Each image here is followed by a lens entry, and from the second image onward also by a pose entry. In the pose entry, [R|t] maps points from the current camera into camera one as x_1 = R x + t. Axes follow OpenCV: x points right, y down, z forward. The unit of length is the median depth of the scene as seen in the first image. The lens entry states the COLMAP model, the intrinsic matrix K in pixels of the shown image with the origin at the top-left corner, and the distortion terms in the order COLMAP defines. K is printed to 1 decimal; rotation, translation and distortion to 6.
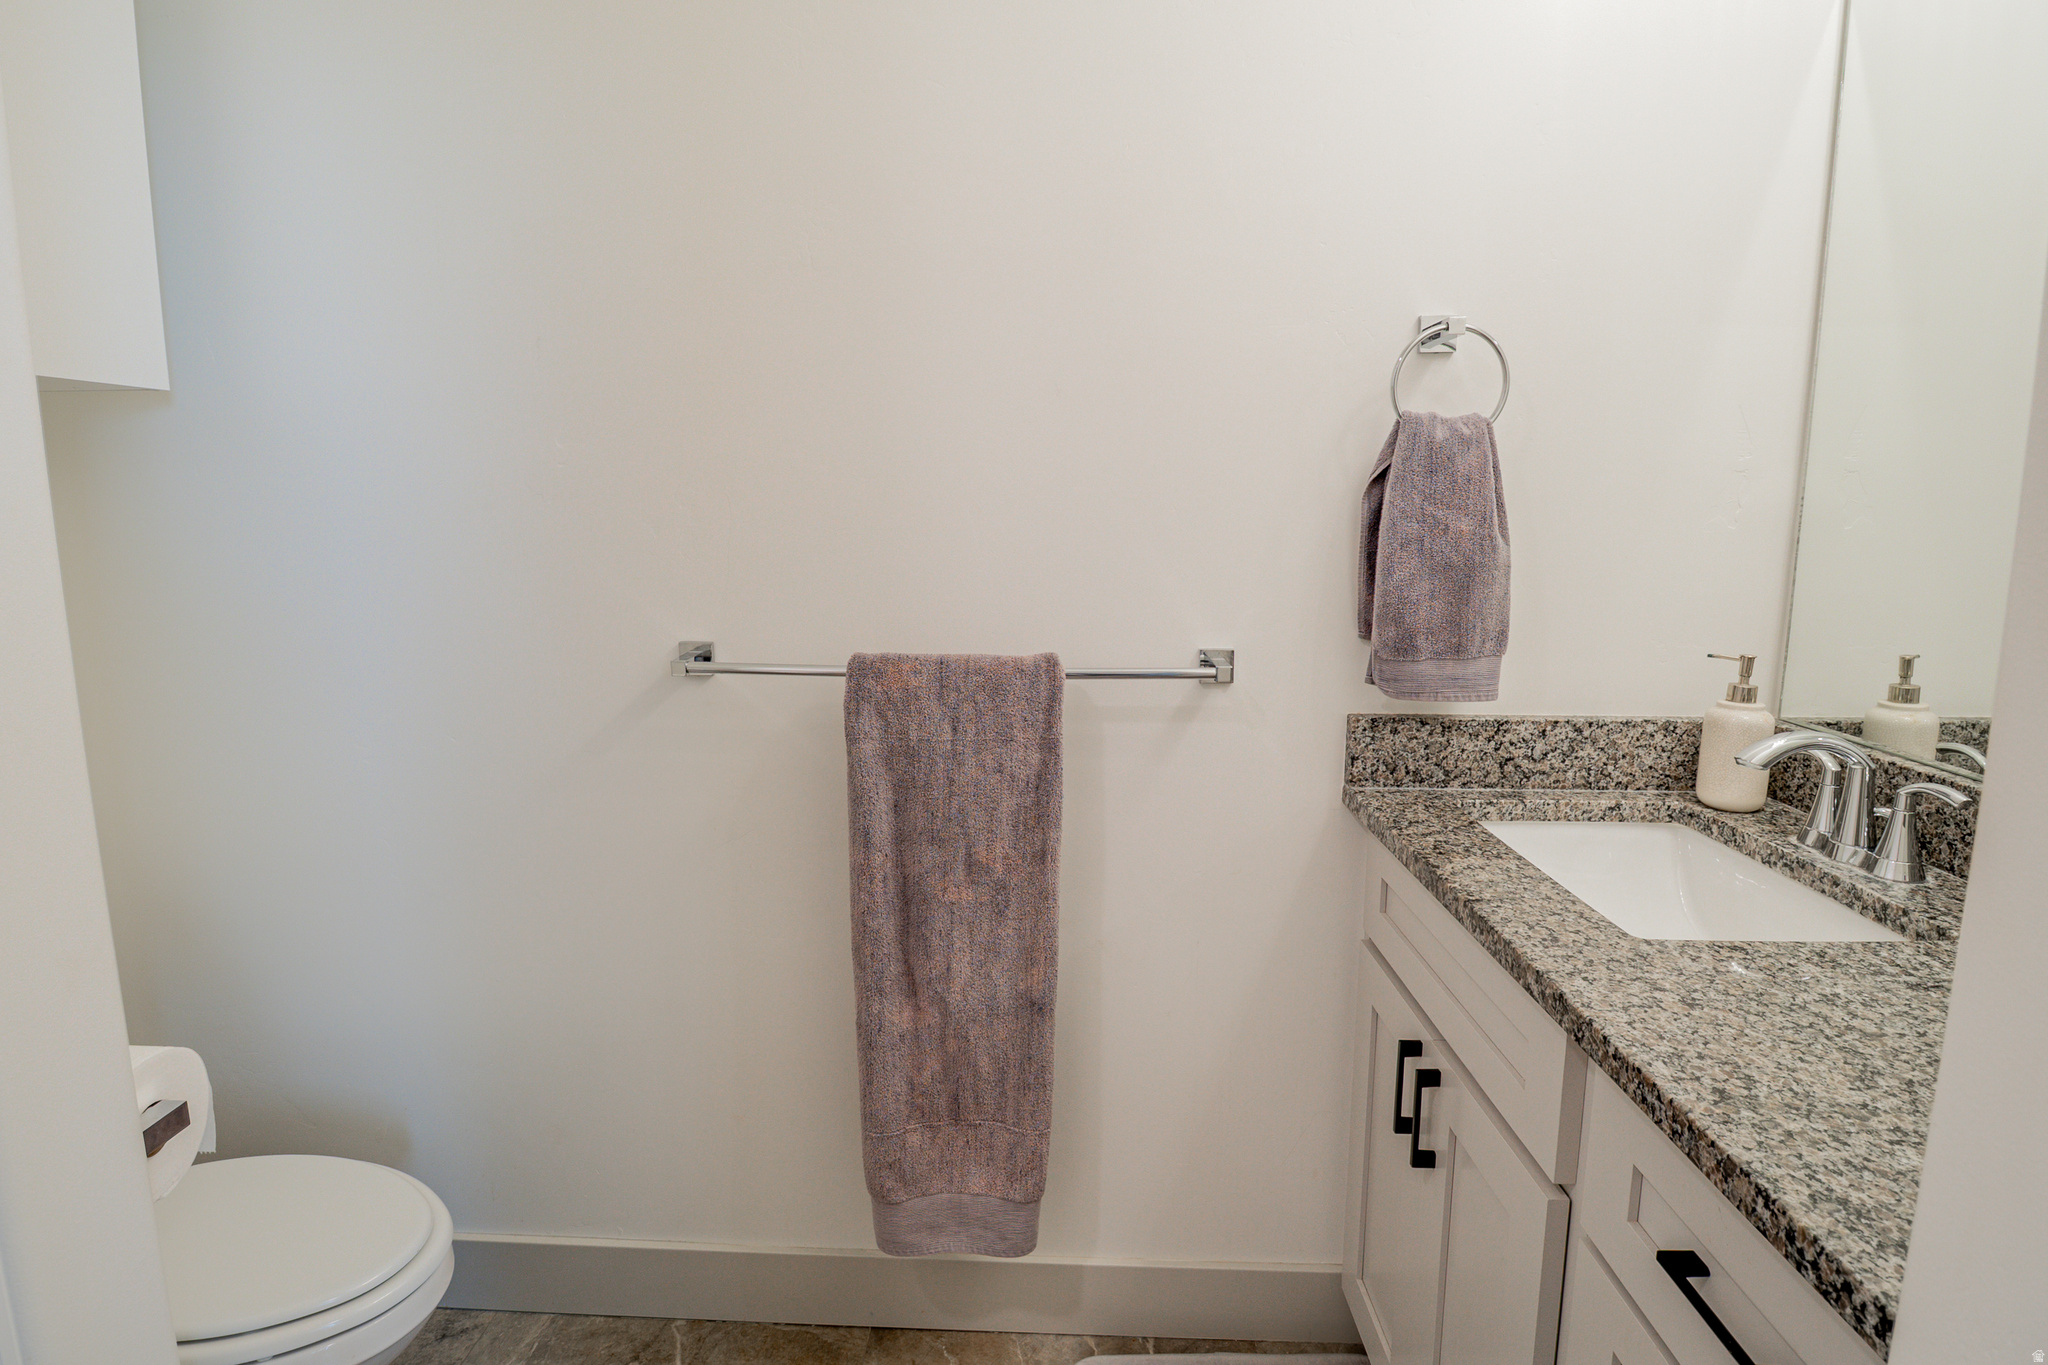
lens RADIAL K [[1004.2, 0, 1020.1], [0, 1004.2, 679.1], [0, 0, 1]] dist [-0.002990, -0.000725]
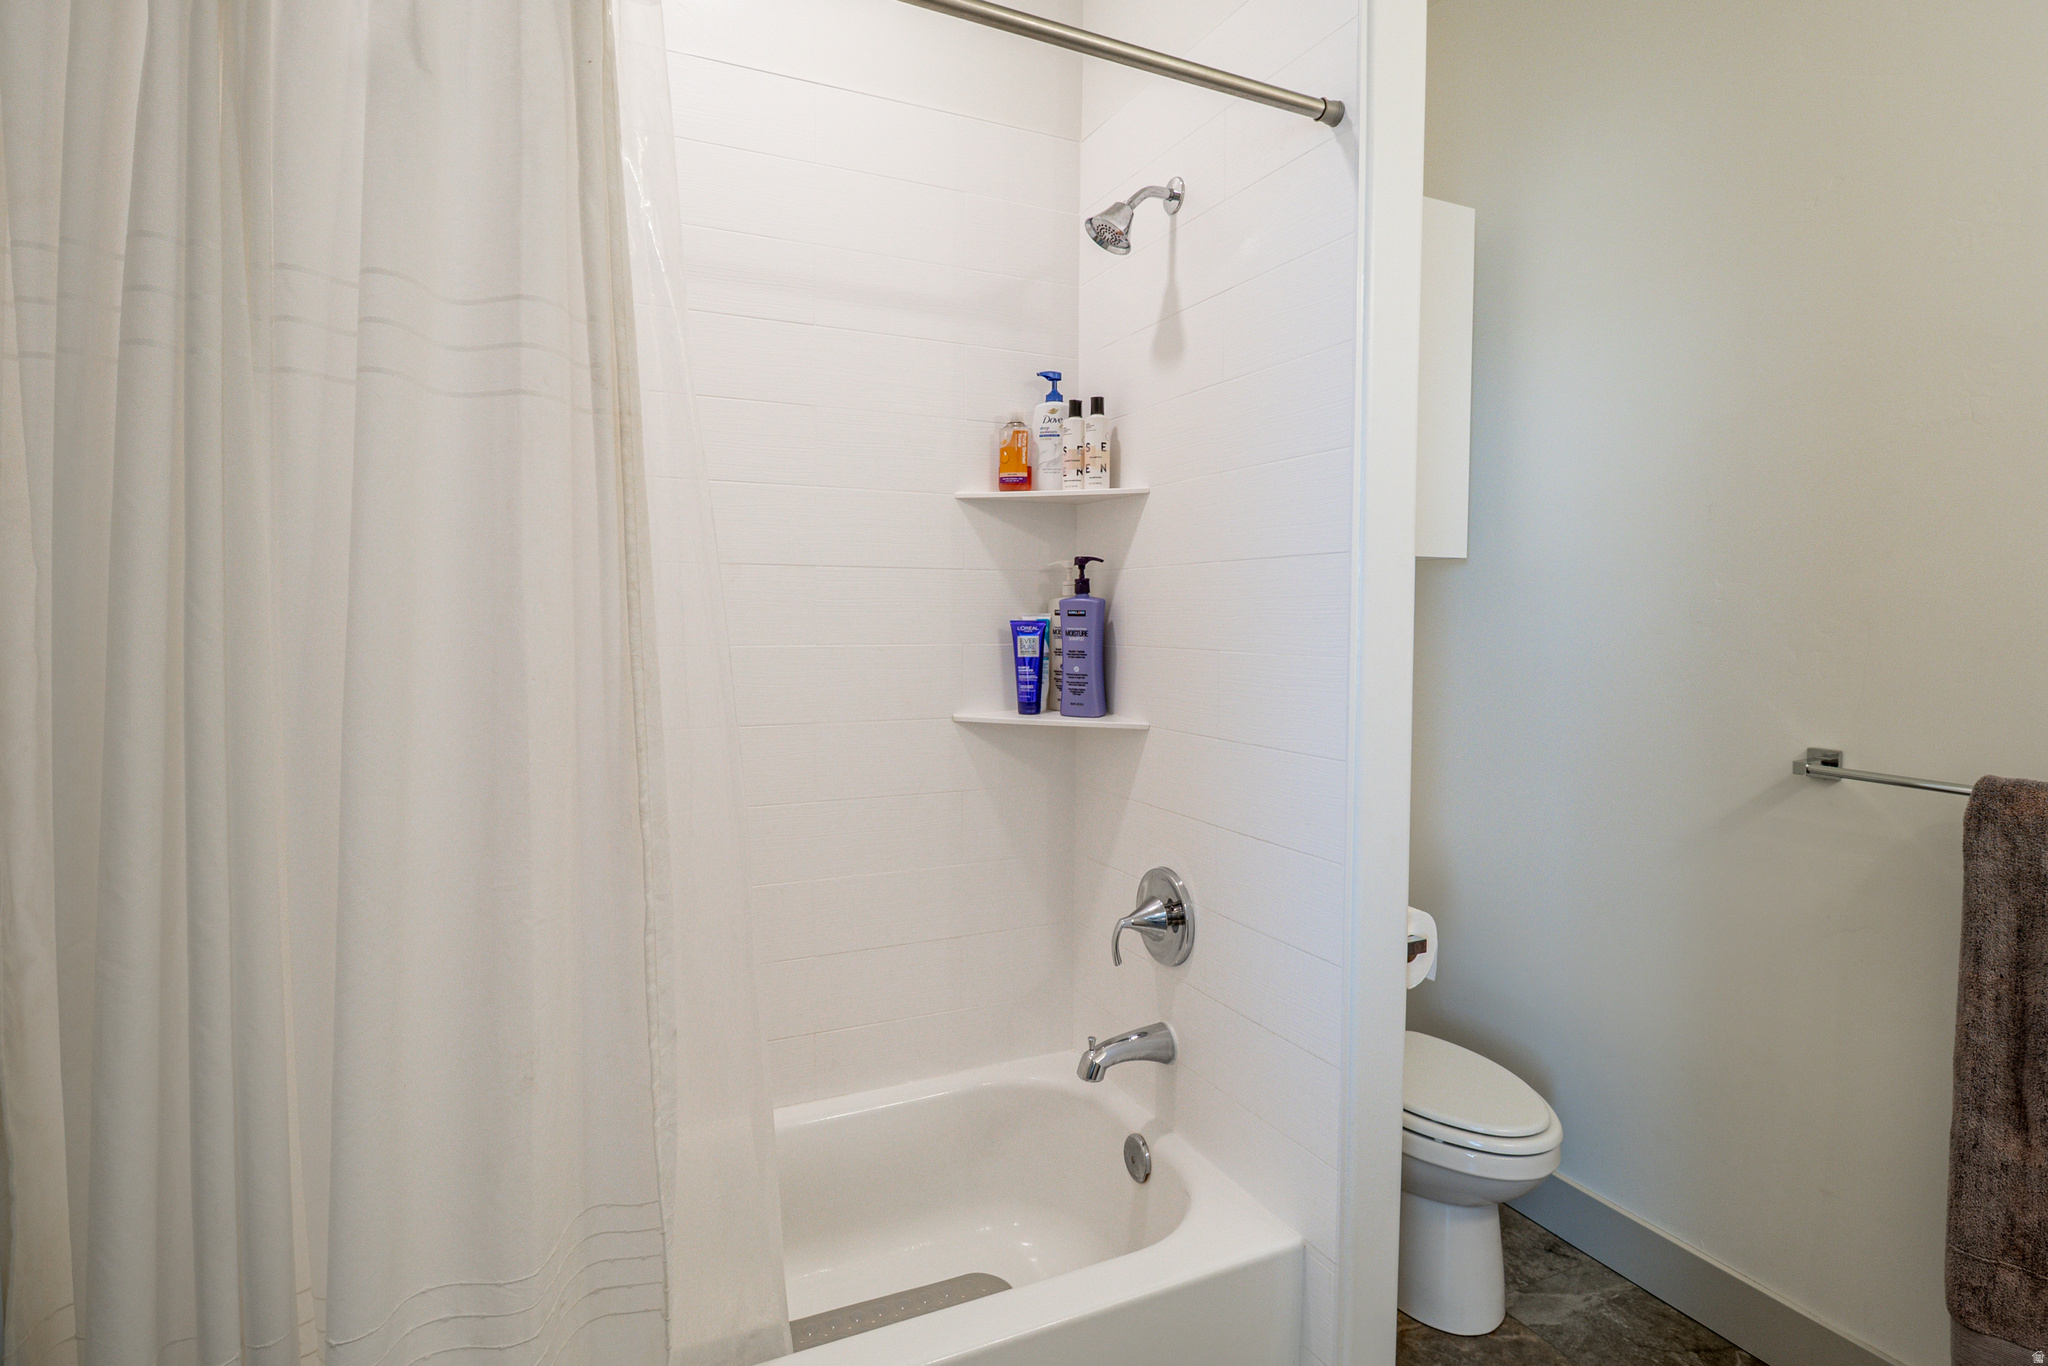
lens RADIAL K [[1004.2, 0, 1027.3], [0, 1004.2, 671.0], [0, 0, 1]] dist [-0.002990, -0.000725]
pose [[0.439925, 0.052469, -0.896500, 0.327519], [-0.148928, 0.988731, -0.015214, 0.031357], [0.885599, 0.140207, 0.442782, -0.375429]]
